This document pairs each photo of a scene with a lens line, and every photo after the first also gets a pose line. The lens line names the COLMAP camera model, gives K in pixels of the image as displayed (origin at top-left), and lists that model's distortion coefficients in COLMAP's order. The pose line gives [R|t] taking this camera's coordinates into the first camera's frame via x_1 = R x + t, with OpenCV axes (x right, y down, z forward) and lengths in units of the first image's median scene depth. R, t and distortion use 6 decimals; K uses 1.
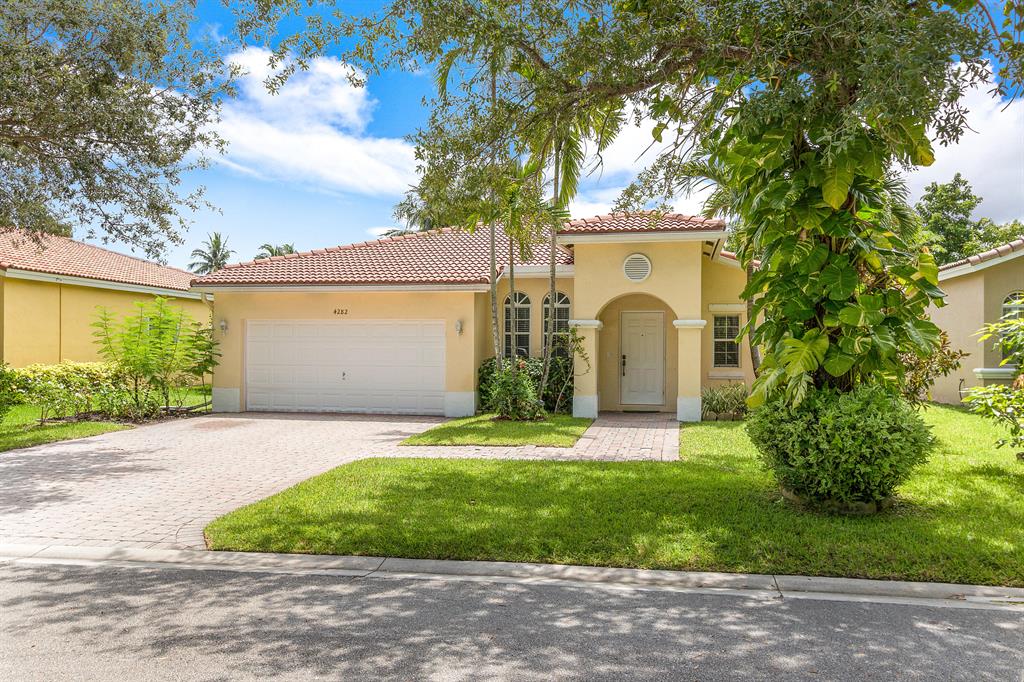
lens RADIAL K [[862.7, 0, 512.0], [0, 862.7, 341.0], [0, 0, 1]] dist [0.006179, 0.003894]
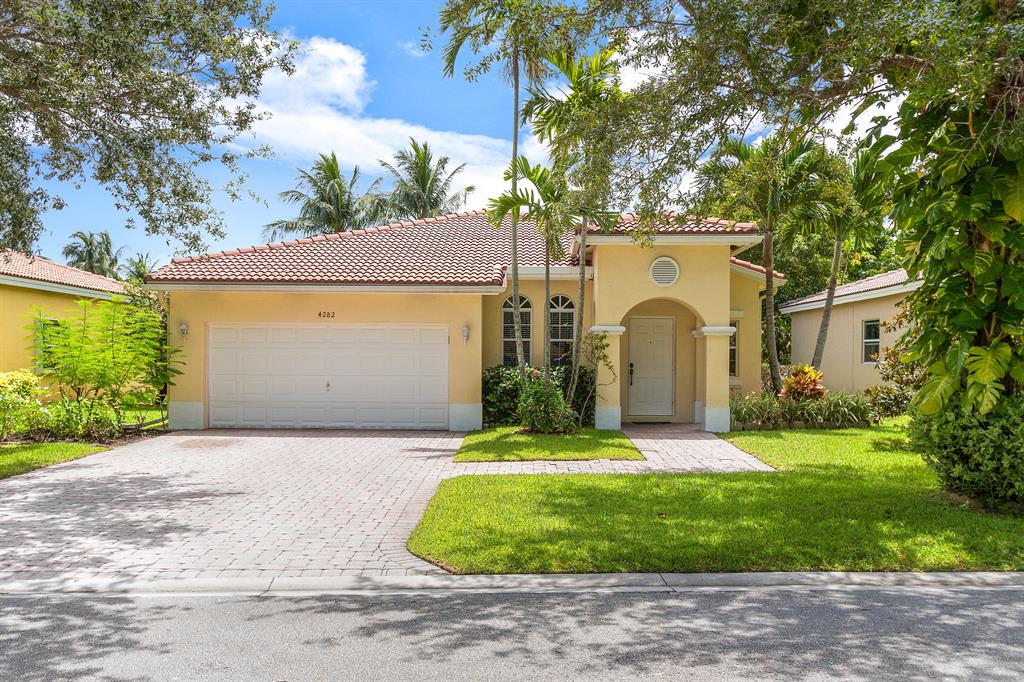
lens RADIAL K [[963.3, 0, 512.0], [0, 963.3, 341.0], [0, 0, 1]] dist [-0.009794, -0.022762]
pose [[0.982502, 0.003800, 0.186213, -0.570572], [-0.002499, 0.999971, -0.007220, -0.000054], [-0.186235, 0.006628, 0.982483, -0.030339]]
